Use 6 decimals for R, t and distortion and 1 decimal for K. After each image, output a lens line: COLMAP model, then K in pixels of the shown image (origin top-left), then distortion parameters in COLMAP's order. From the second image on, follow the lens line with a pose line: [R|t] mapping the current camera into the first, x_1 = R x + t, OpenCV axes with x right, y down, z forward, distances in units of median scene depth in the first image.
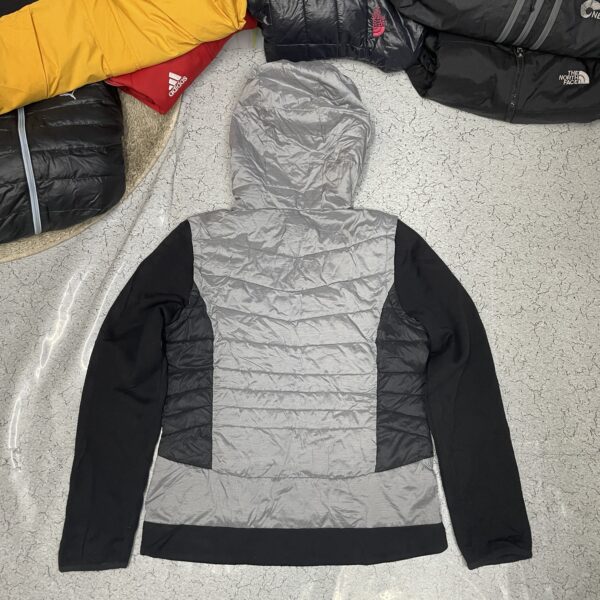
lens RADIAL K [[820.0, 0, 306.7], [0, 820.0, 286.9], [0, 0, 1]] dist [0.048396, 0.000000]
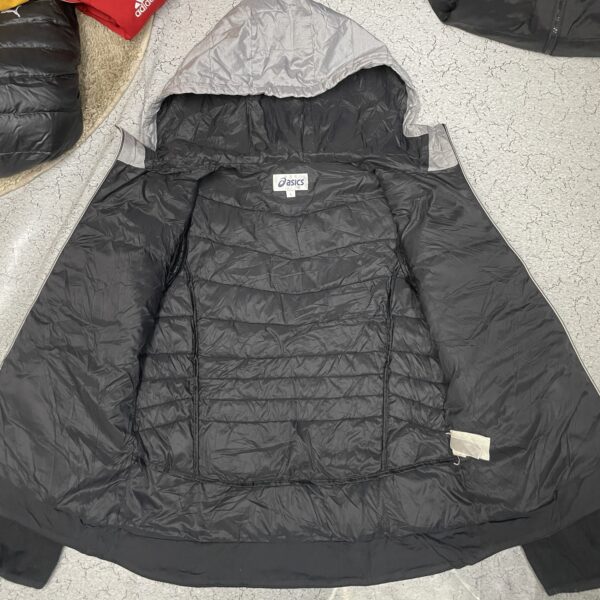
lens RADIAL K [[820.0, 0, 304.1], [0, 820.0, 303.3], [0, 0, 1]] dist [0.048396, 0.000000]
pose [[0.999693, 0.014133, -0.020351, 0.021896], [-0.013357, 0.999197, 0.037785, 0.021031], [0.020868, -0.037502, 0.999079, 0.165014]]
